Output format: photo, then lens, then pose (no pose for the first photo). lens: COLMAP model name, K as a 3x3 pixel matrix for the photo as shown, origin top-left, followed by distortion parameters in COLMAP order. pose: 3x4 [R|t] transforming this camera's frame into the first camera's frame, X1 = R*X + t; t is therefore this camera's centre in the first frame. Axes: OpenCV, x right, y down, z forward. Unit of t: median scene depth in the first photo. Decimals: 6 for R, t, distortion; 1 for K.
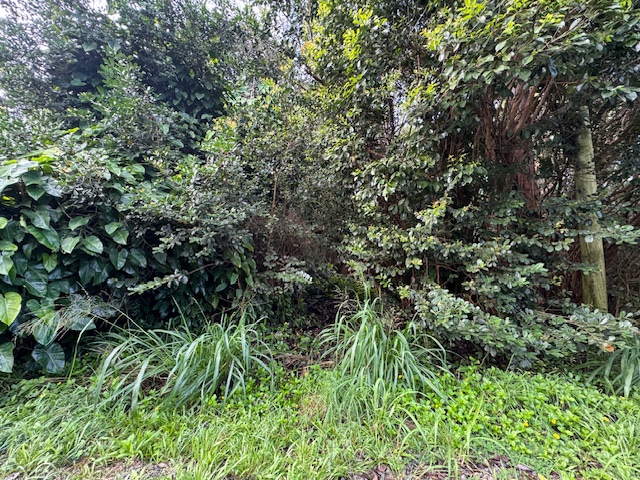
lens RADIAL K [[250.7, 0, 320.6], [0, 250.7, 240.1], [0, 0, 1]] dist [-0.001888, -0.000058]
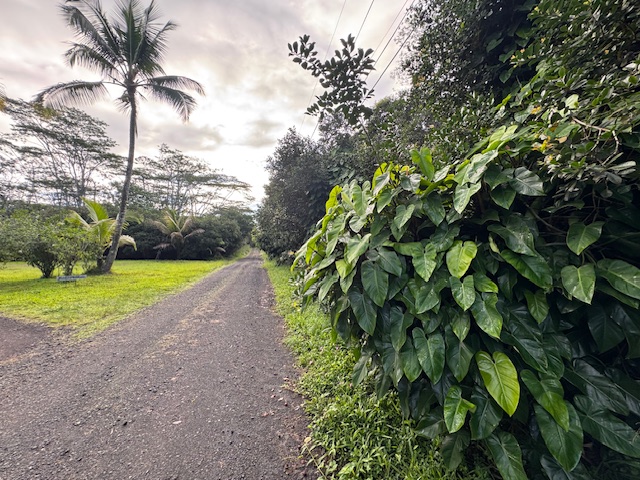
lens RADIAL K [[250.7, 0, 320.2], [0, 250.7, 240.8], [0, 0, 1]] dist [-0.001888, -0.000058]
pose [[0.221109, -0.048879, -0.974024, -0.625794], [0.126520, 0.991741, -0.021047, -0.125473], [0.967008, -0.118580, 0.225467, 0.389843]]
